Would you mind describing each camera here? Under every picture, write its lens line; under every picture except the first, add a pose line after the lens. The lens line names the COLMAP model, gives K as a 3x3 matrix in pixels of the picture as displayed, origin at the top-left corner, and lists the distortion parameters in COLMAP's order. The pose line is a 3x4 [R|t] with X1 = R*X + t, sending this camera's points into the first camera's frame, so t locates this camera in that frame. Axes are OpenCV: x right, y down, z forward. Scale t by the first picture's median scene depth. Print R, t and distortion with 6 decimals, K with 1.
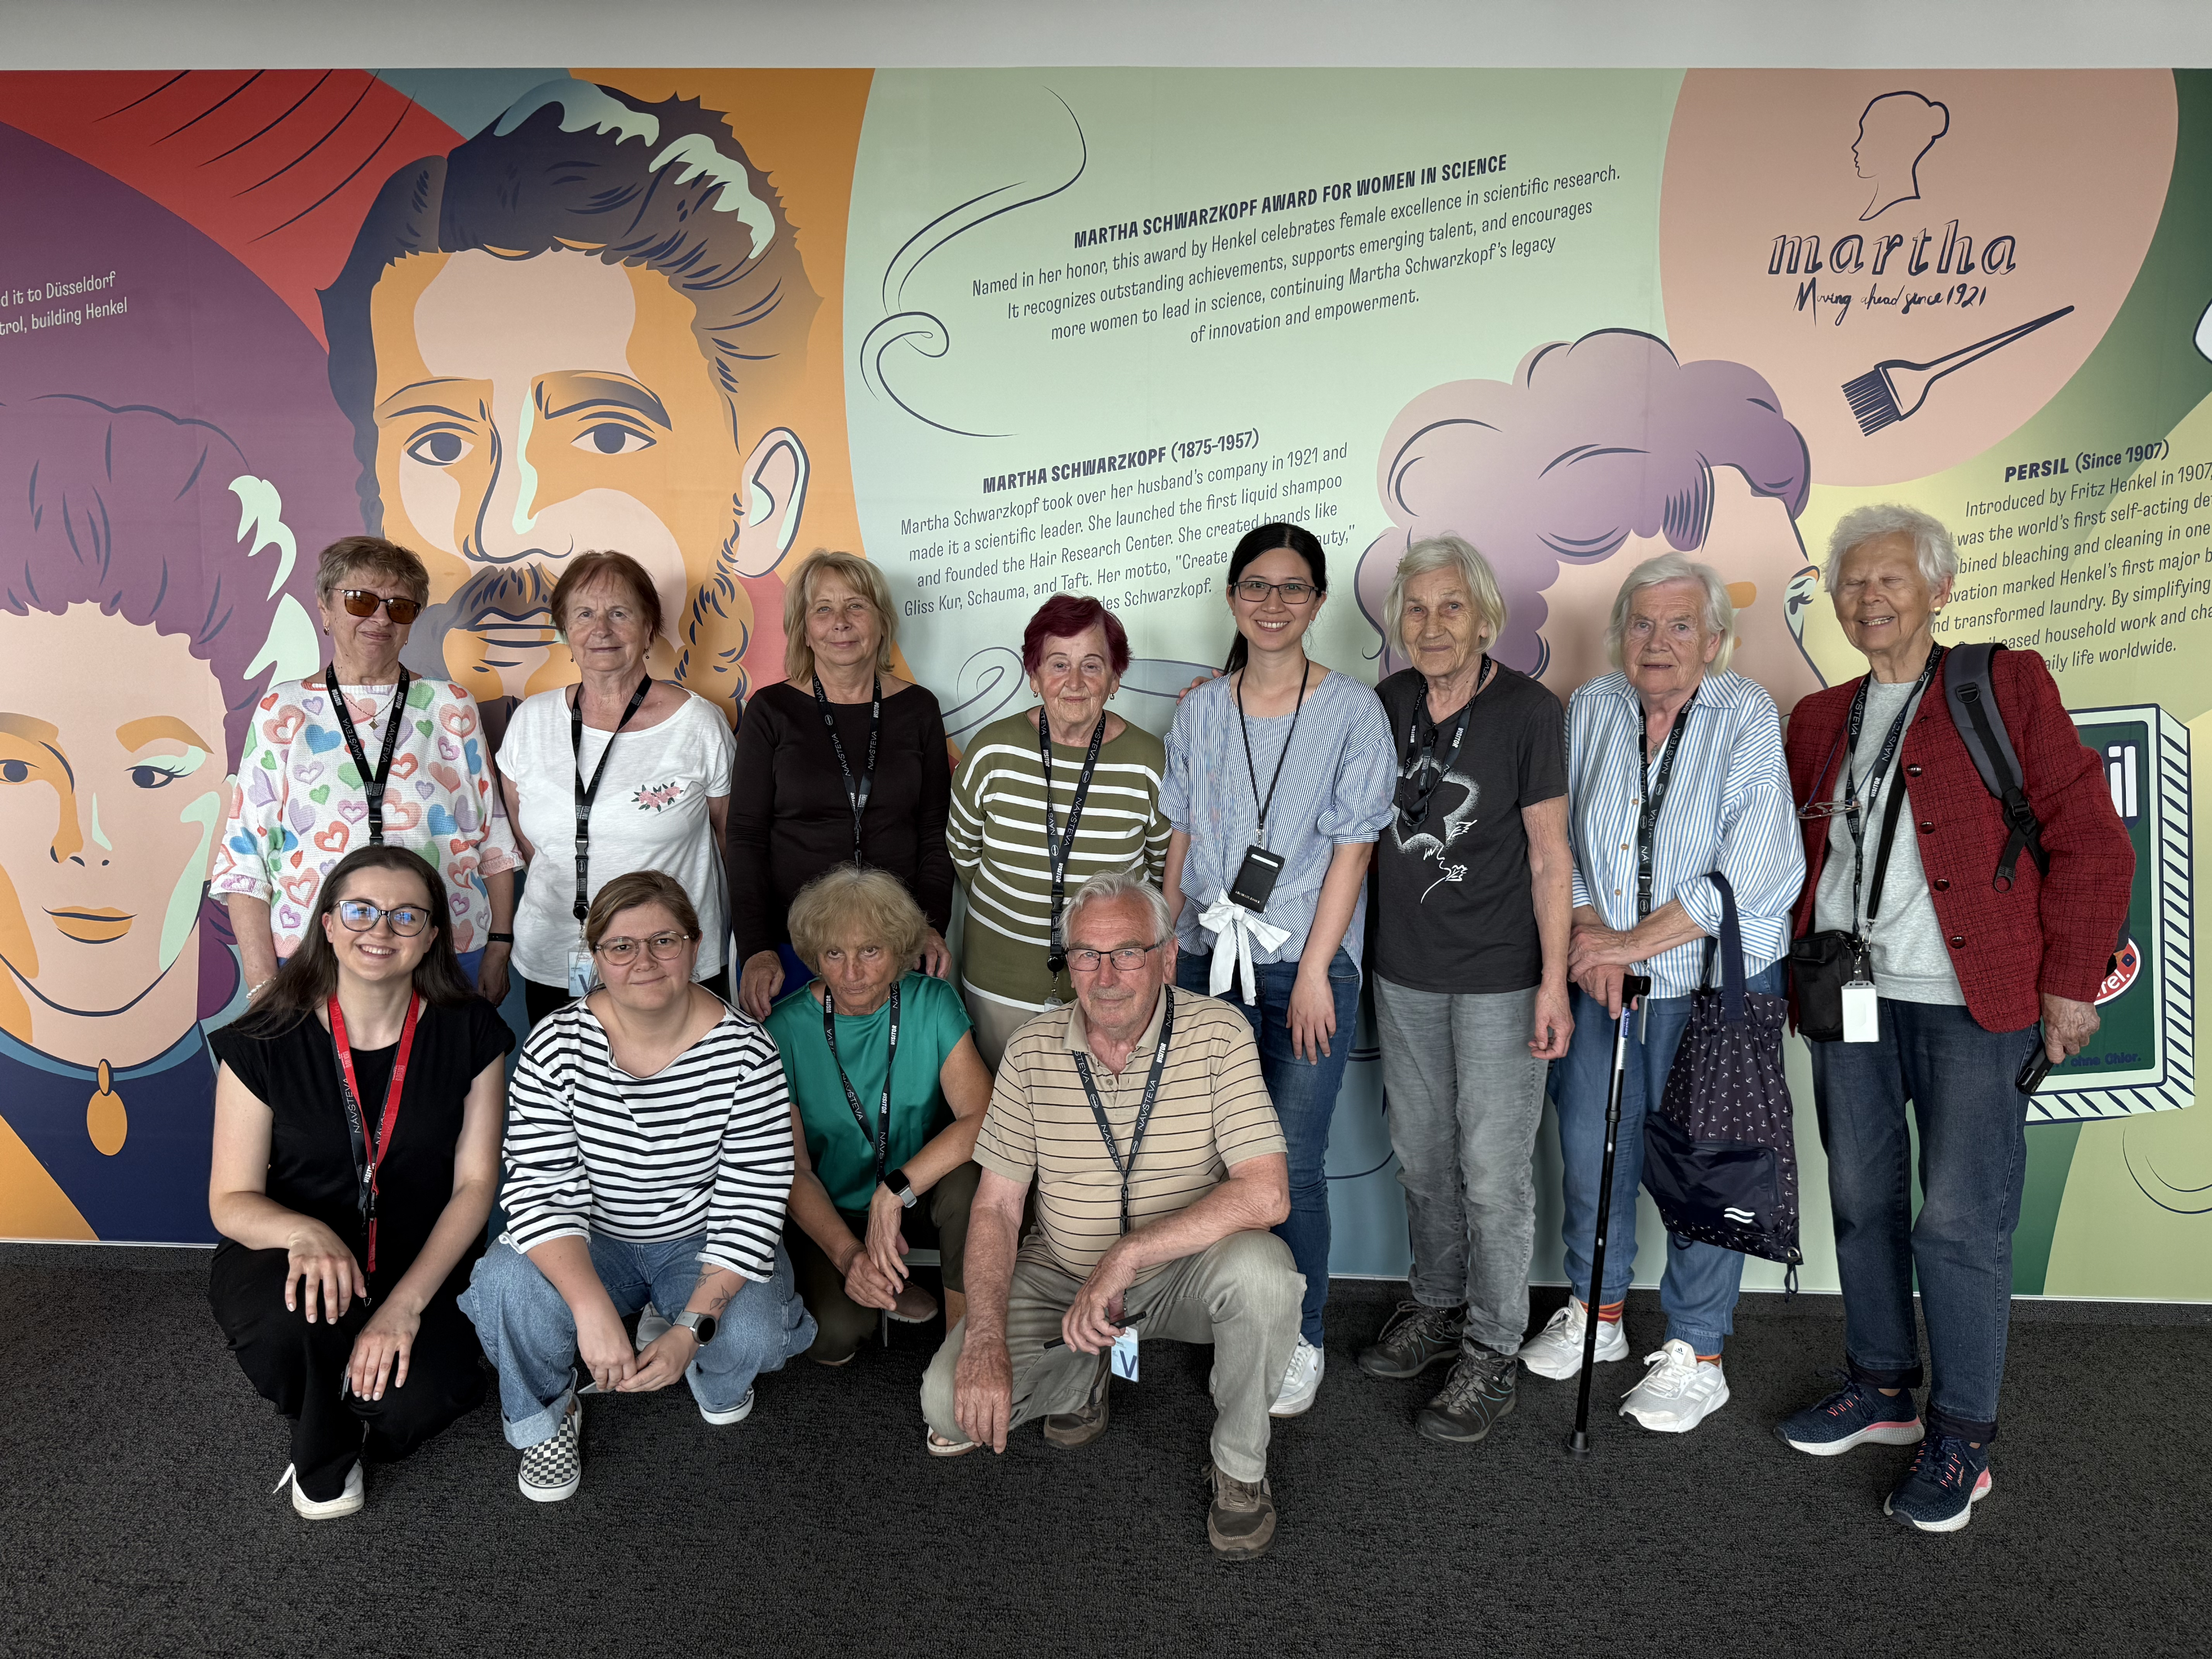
lens RADIAL K [[1547.0, 0, 1106.4], [0, 1547.0, 834.8], [0, 0, 1]] dist [0.006787, 0.001046]
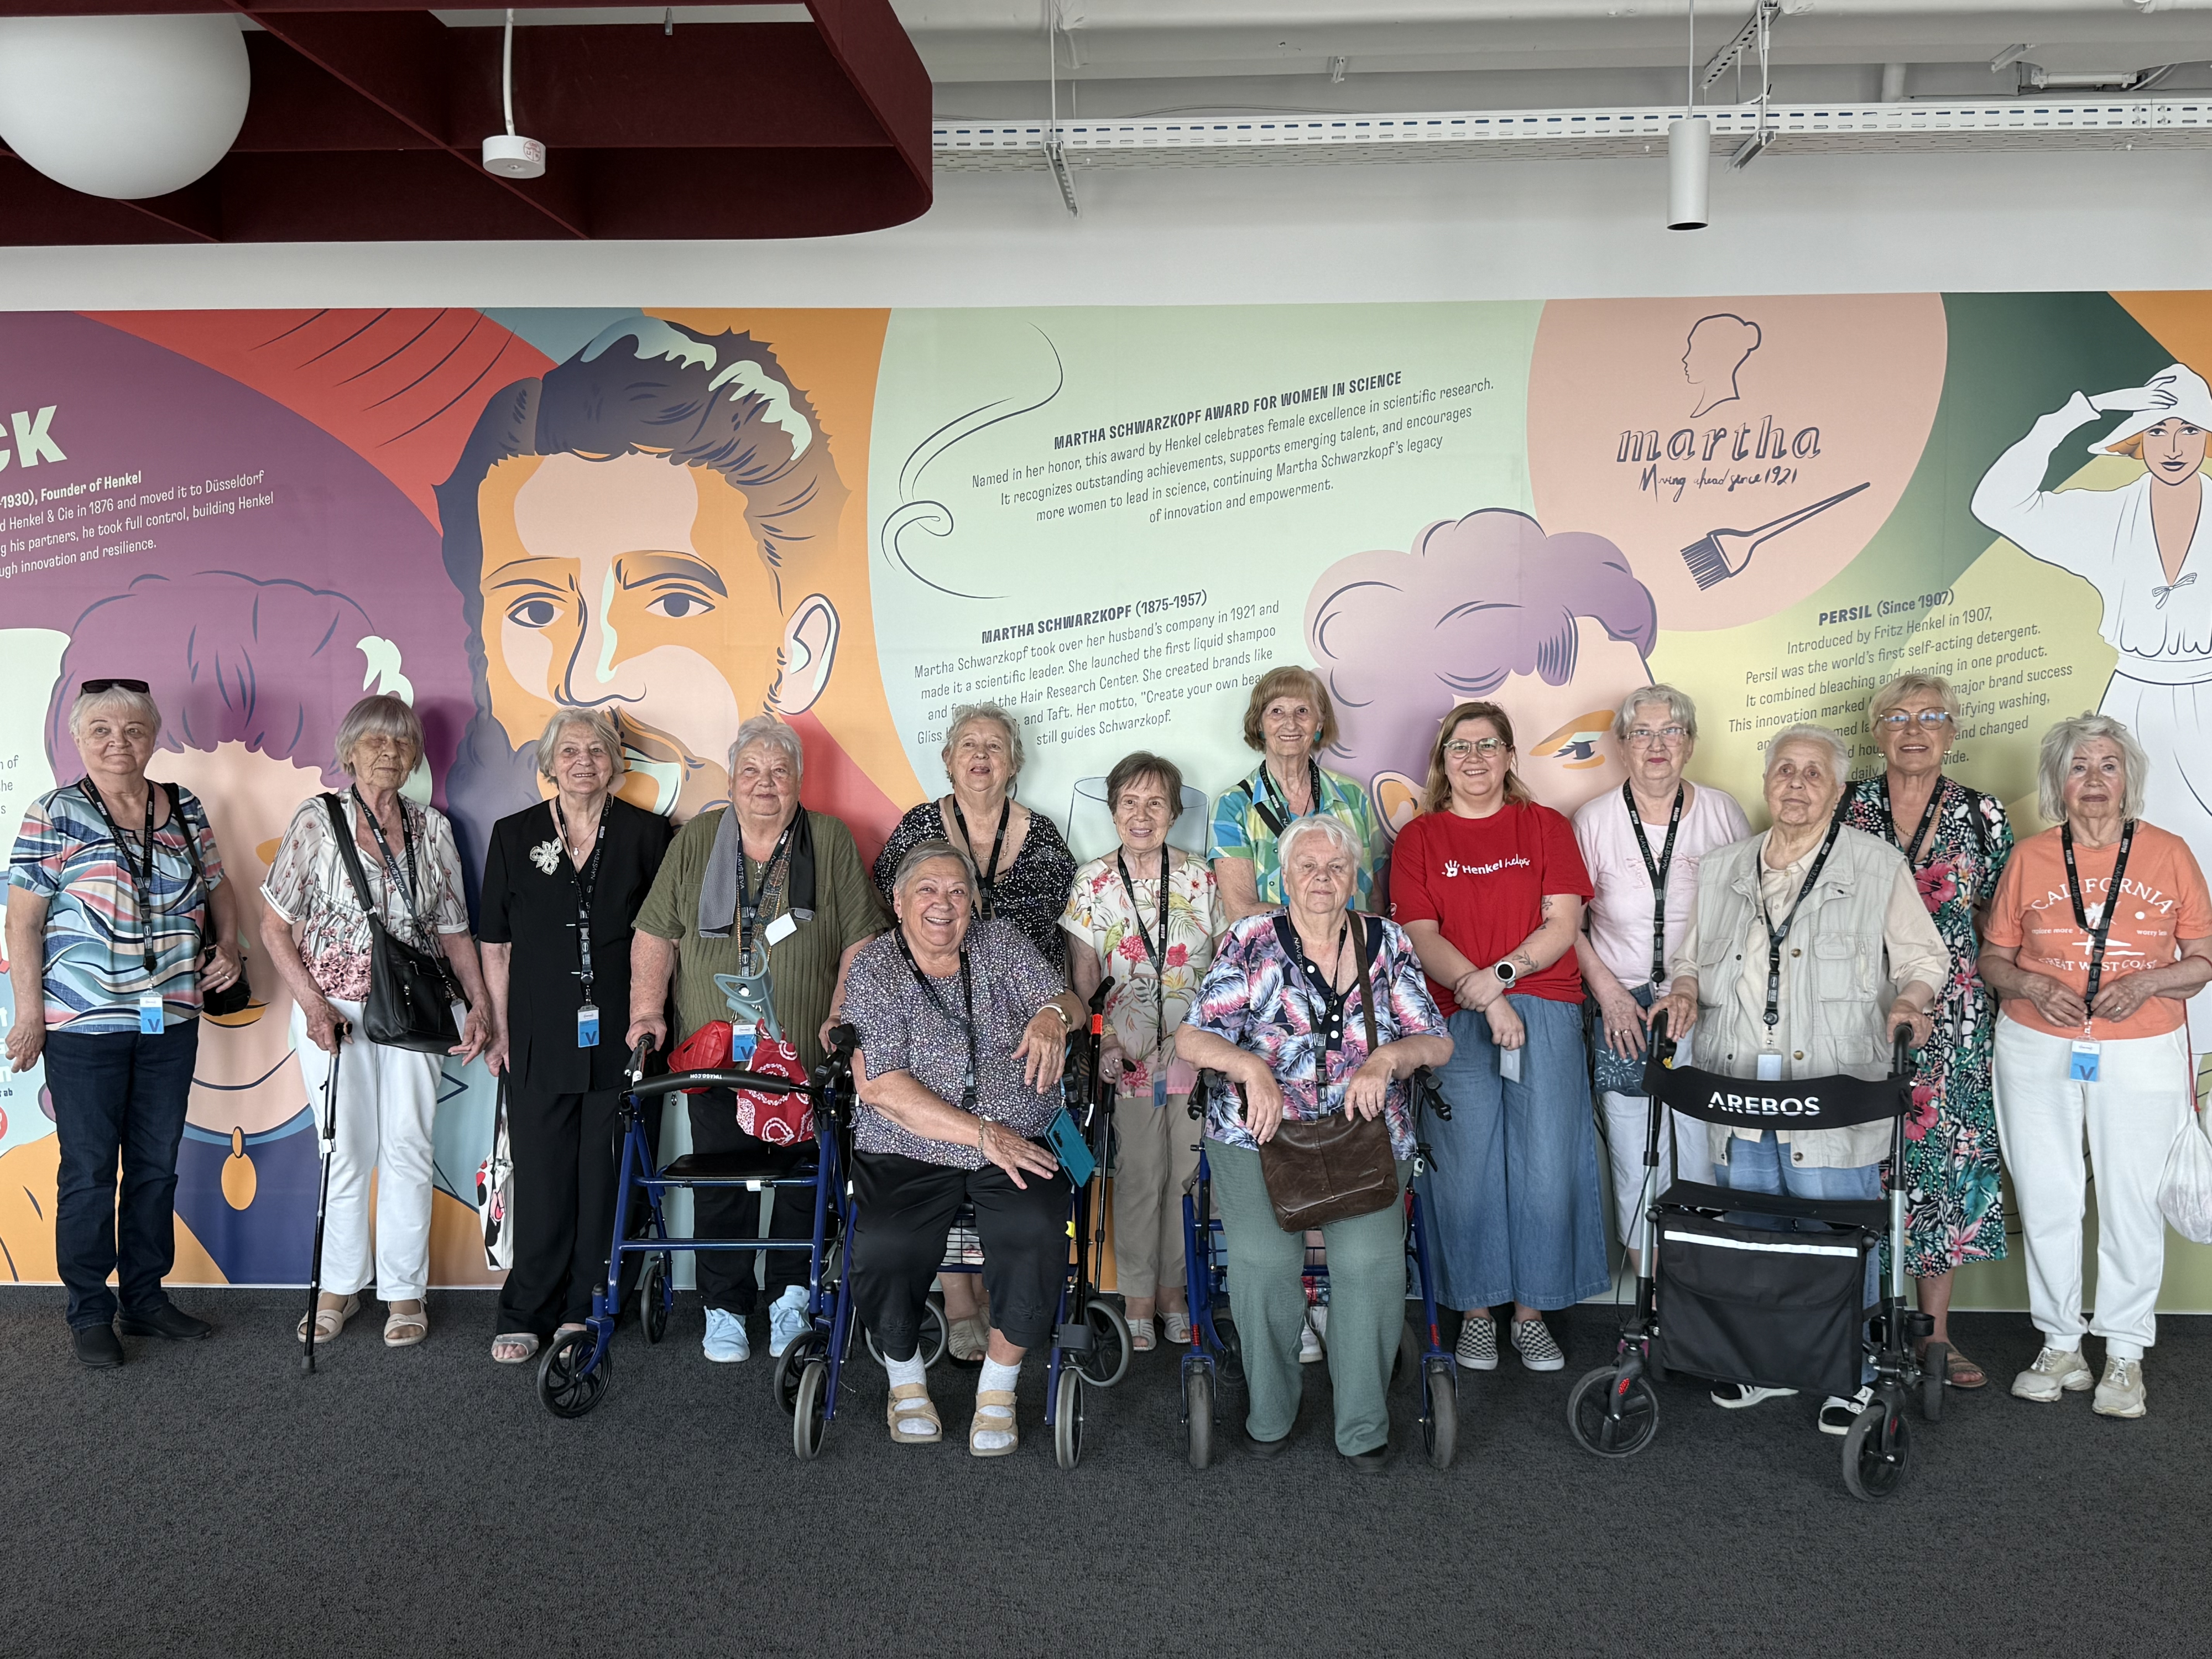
lens RADIAL K [[2188.7, 0, 1107.5], [0, 2188.7, 822.8], [0, 0, 1]] dist [0.090320, 0.000000]
pose [[0.999905, -0.012910, -0.004736, 0.026189], [0.012684, 0.998912, -0.044869, -0.001533], [0.005310, 0.044804, 0.998982, -0.733506]]
